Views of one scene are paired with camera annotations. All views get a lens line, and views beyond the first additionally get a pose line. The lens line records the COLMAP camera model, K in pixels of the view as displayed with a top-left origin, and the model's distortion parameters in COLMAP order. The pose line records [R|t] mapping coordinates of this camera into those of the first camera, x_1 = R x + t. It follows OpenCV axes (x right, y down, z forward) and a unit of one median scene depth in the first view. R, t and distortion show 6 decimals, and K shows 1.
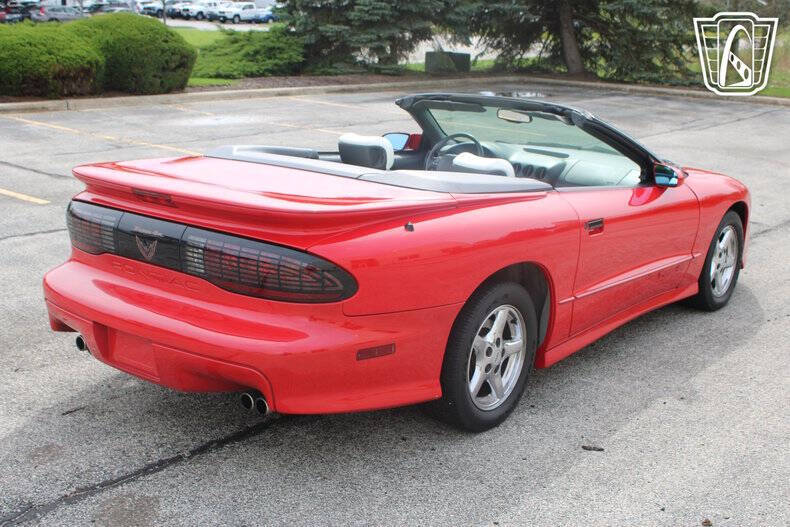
lens RADIAL K [[1108.1, 0, 395.0], [0, 1108.1, 263.5], [0, 0, 1]] dist [-0.090436, 0.033098]
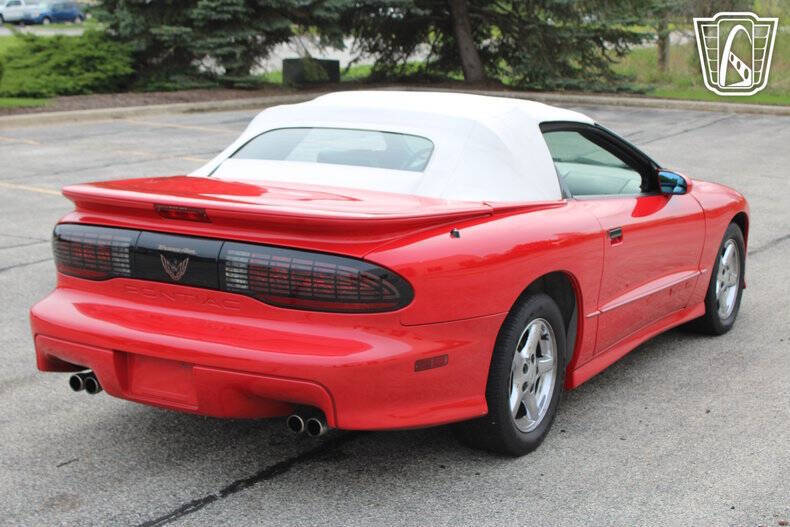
lens RADIAL K [[1584.9, 0, 395.0], [0, 1584.9, 263.5], [0, 0, 1]] dist [-0.047924, 0.266512]
pose [[0.986940, -0.040749, 0.155846, -0.171167], [0.050297, 0.997059, -0.057822, 0.047158], [-0.153032, 0.064905, 0.986088, -0.232492]]
